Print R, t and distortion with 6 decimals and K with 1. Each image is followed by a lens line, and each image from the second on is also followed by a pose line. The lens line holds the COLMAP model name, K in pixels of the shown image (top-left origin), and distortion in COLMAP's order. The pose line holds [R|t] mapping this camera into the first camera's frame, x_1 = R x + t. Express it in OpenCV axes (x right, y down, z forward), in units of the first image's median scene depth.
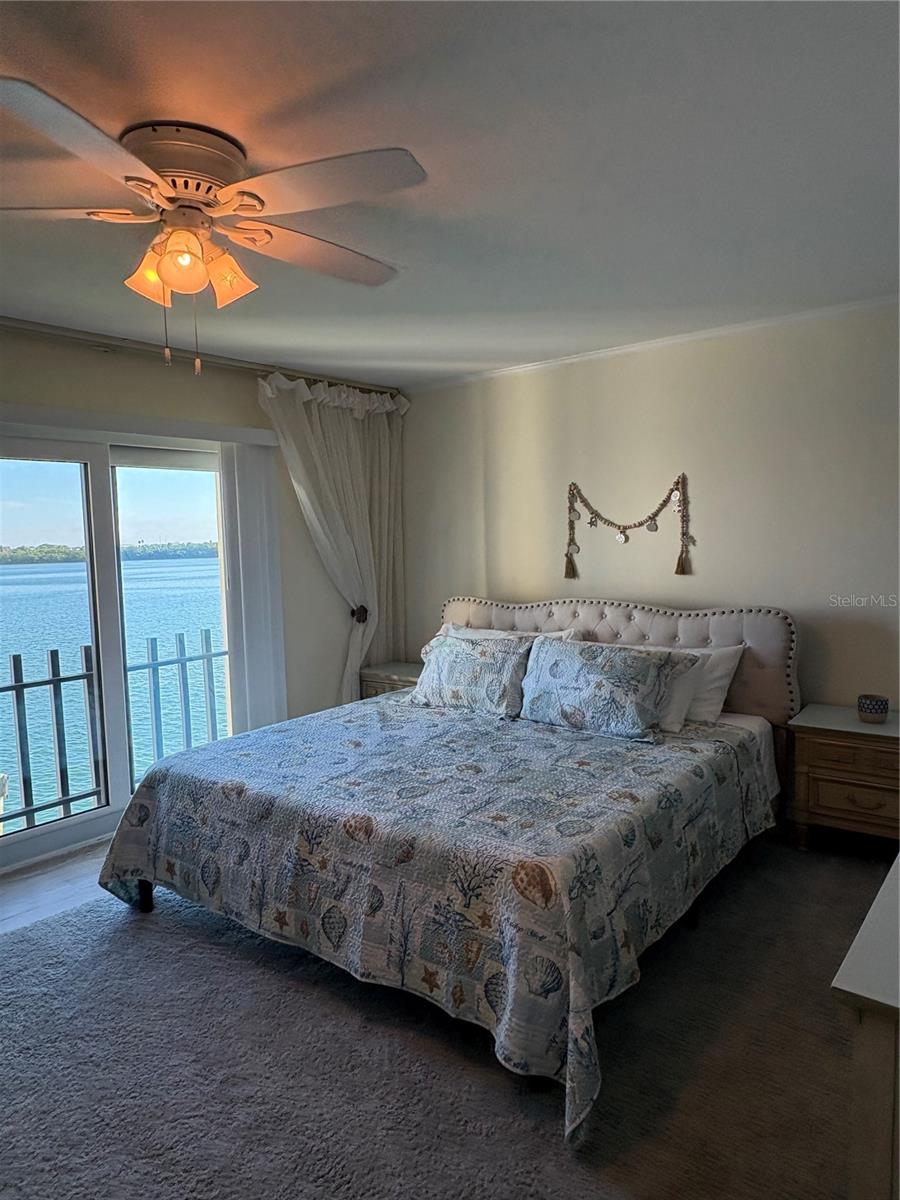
lens RADIAL K [[788.8, 0, 445.3], [0, 788.8, 597.9], [0, 0, 1]] dist [-0.004122, 0.005024]
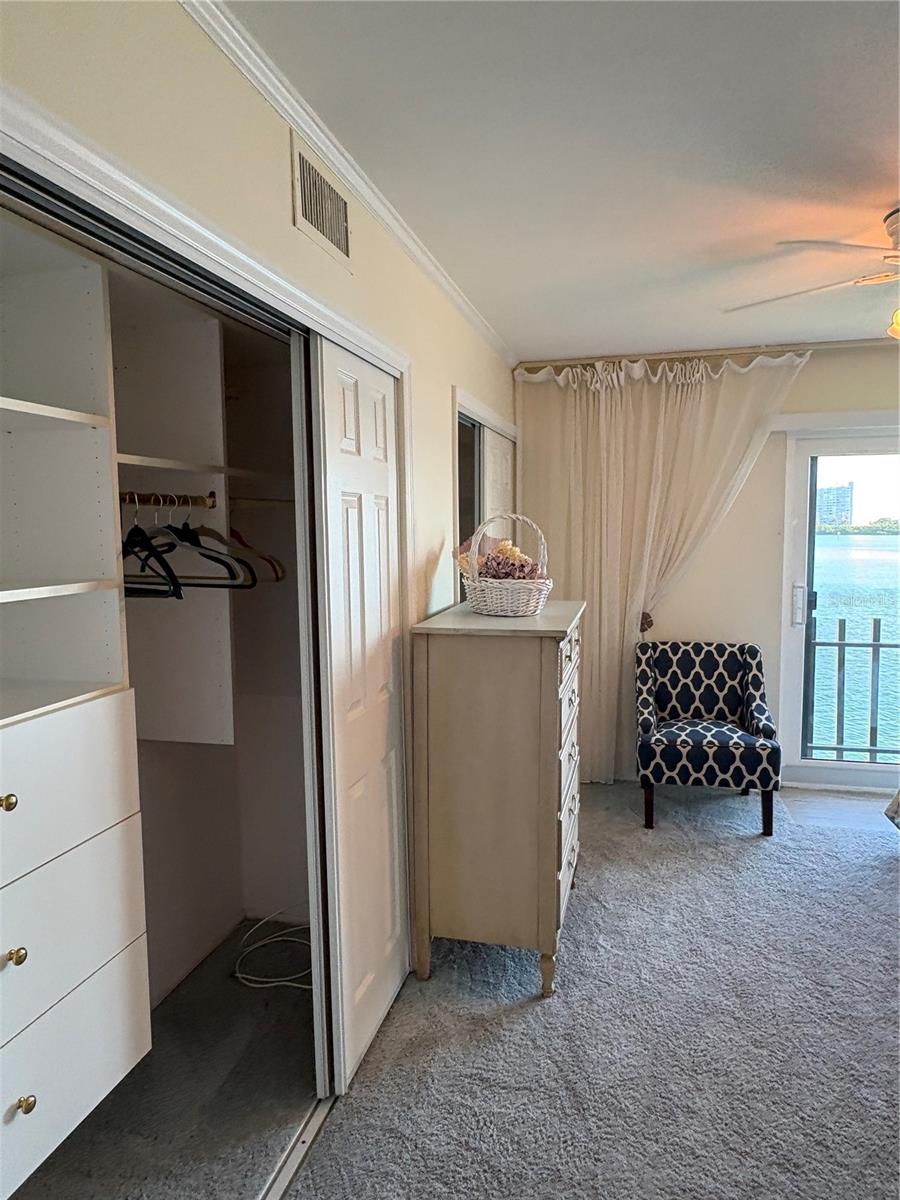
lens RADIAL K [[788.8, 0, 445.3], [0, 788.8, 597.9], [0, 0, 1]] dist [-0.004122, 0.005024]
pose [[0.410492, 0.108605, -0.905374, 0.323551], [-0.072412, 0.993629, 0.086360, -0.018040], [0.908985, 0.030110, 0.415741, -0.108952]]
